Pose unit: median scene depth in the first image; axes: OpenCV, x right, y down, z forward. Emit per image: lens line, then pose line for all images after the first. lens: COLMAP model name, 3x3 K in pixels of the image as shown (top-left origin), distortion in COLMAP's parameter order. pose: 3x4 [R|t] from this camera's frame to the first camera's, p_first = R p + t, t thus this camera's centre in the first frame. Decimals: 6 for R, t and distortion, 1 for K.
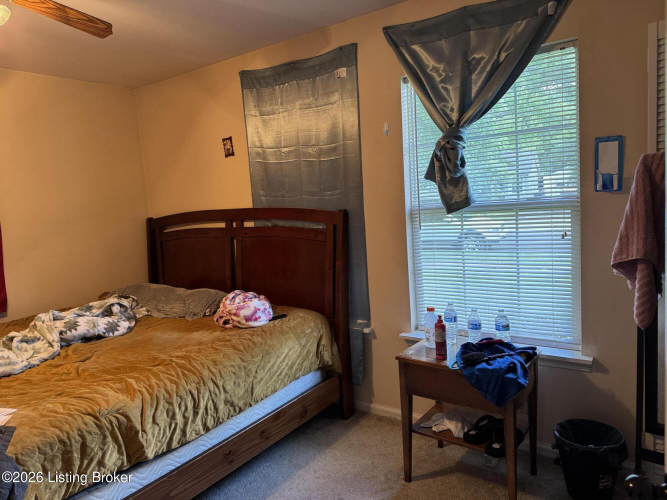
lens RADIAL K [[484.0, 0, 333.5], [0, 484.0, 250.0], [0, 0, 1]] dist [0.141399, -0.177304]
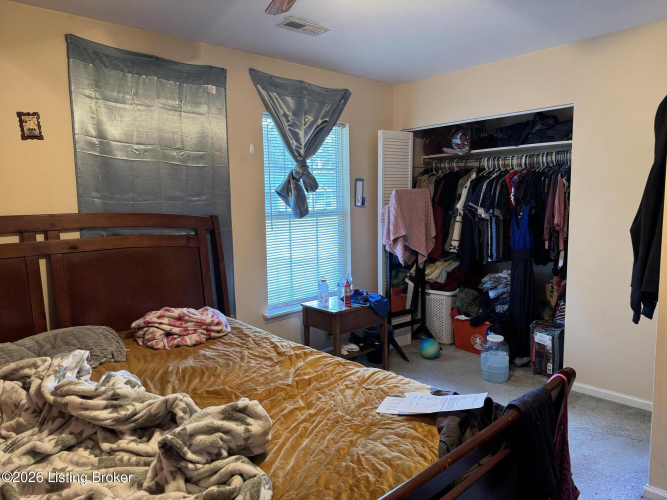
lens RADIAL K [[484.0, 0, 333.5], [0, 484.0, 250.0], [0, 0, 1]] dist [0.141399, -0.177304]
pose [[0.195676, -0.036719, 0.979981, -0.930483], [0.129581, 0.991505, 0.011277, 0.012931], [-0.972070, 0.124780, 0.198772, 0.521499]]
